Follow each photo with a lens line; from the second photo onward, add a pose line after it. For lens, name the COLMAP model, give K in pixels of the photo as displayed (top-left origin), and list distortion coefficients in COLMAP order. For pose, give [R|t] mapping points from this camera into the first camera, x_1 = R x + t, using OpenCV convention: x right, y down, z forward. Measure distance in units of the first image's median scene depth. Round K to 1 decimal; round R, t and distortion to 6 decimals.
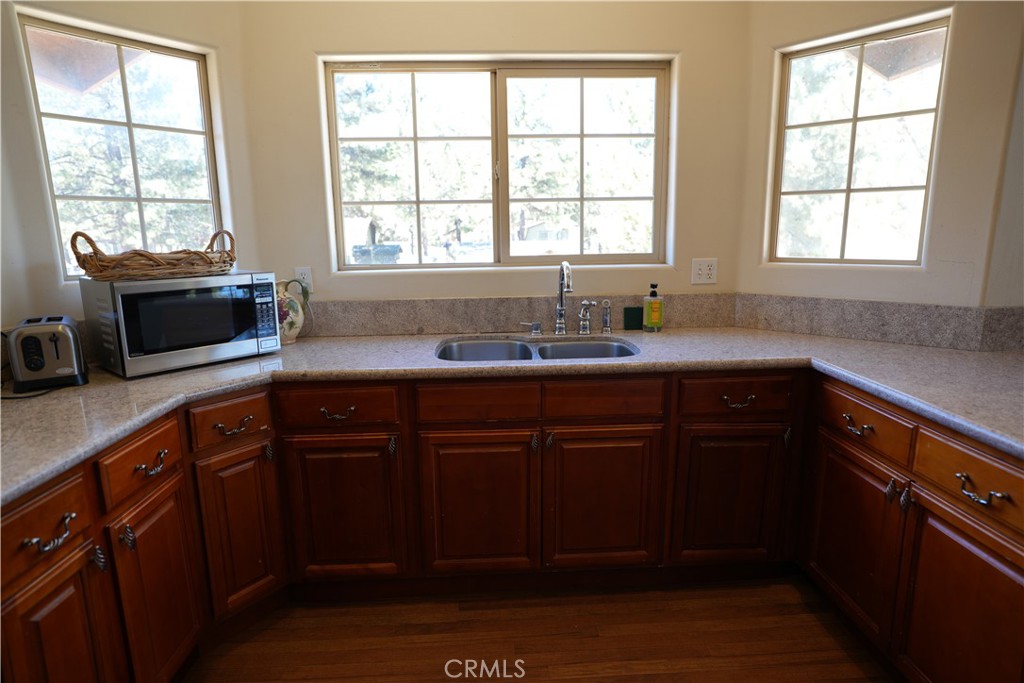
lens RADIAL K [[556.9, 0, 513.7], [0, 556.9, 339.1], [0, 0, 1]] dist [-0.053363, 0.041776]
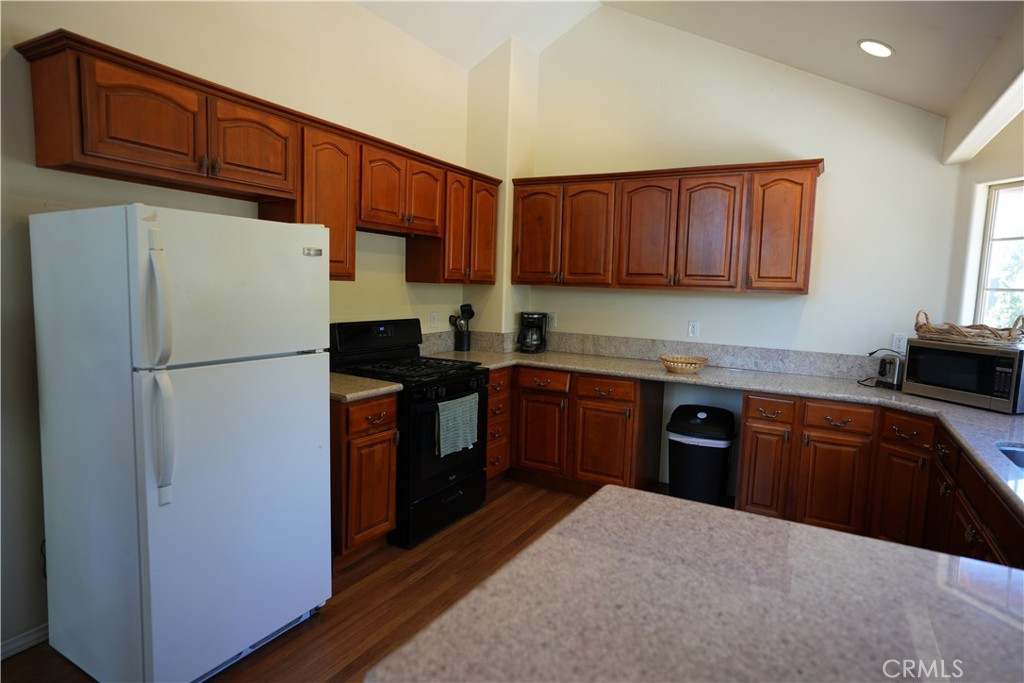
lens RADIAL K [[556.9, 0, 513.7], [0, 556.9, 339.1], [0, 0, 1]] dist [-0.053363, 0.041776]
pose [[-0.538957, 0.078036, -0.838711, 1.022975], [-0.185447, 0.960276, 0.208516, -0.161724], [0.821666, 0.267918, -0.503076, 0.576579]]
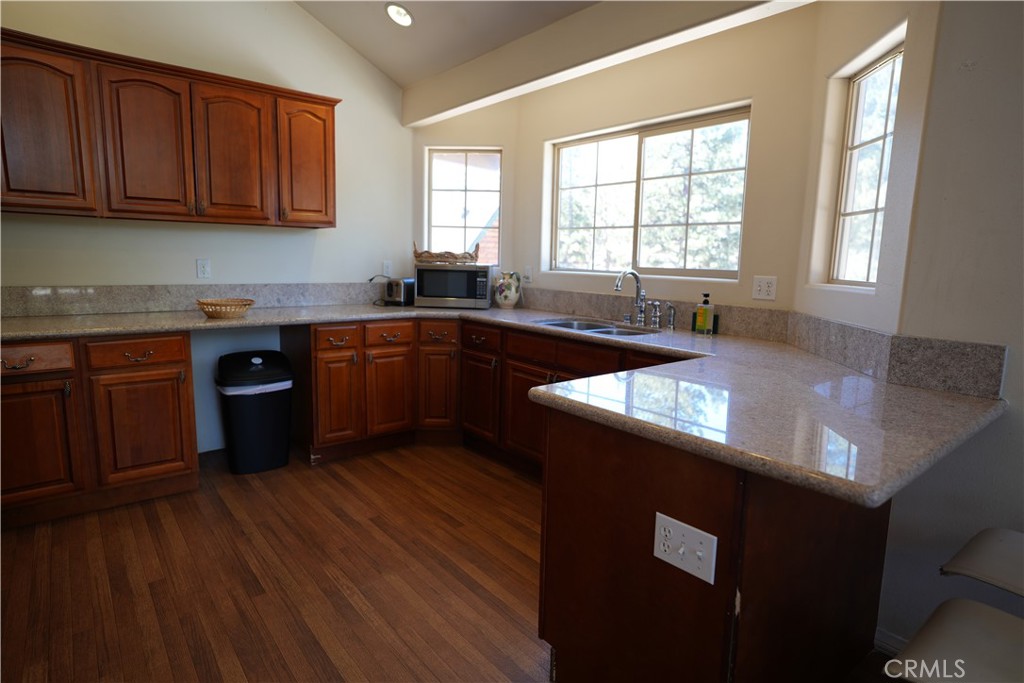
lens RADIAL K [[556.9, 0, 513.7], [0, 556.9, 339.1], [0, 0, 1]] dist [-0.053363, 0.041776]
pose [[0.592099, 0.146825, -0.792377, 0.957283], [-0.186965, 0.981462, 0.042154, 0.023314], [0.783877, 0.123187, 0.608574, -0.033317]]
